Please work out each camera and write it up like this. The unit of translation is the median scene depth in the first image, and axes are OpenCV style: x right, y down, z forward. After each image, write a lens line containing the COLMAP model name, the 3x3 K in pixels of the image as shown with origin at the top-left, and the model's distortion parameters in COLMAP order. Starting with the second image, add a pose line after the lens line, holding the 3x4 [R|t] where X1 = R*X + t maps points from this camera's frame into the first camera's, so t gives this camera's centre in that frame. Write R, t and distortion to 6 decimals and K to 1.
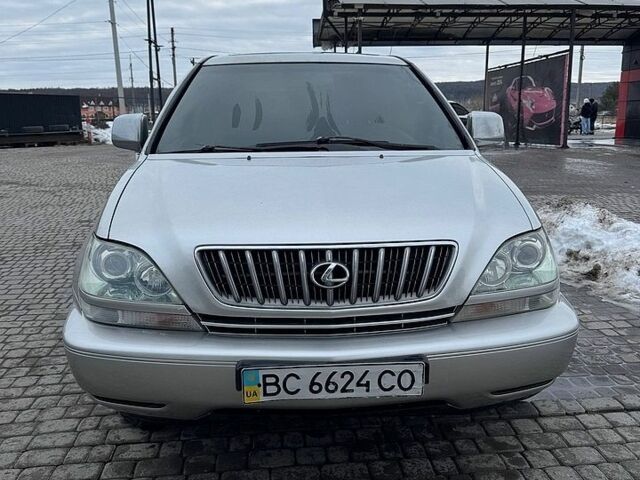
lens RADIAL K [[598.3, 0, 320.0], [0, 598.3, 240.0], [0, 0, 1]] dist [0.028580, -0.025771]
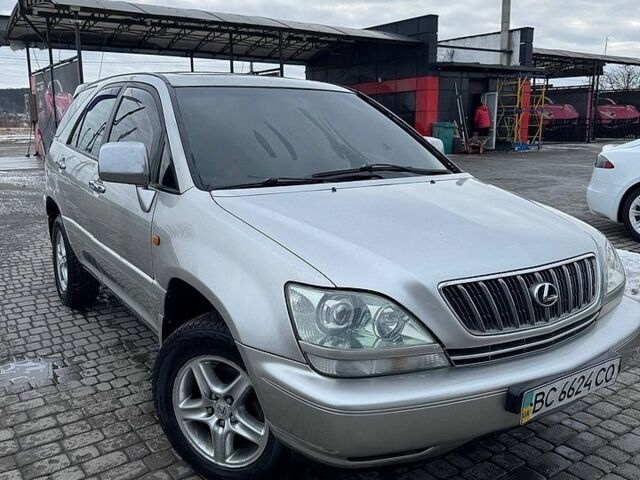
lens RADIAL K [[598.3, 0, 320.0], [0, 598.3, 240.0], [0, 0, 1]] dist [0.028580, -0.025771]
pose [[0.866388, -0.089252, 0.491332, -0.589886], [0.095666, 0.995340, 0.012114, -0.064007], [-0.490123, 0.036509, 0.870888, 0.148523]]
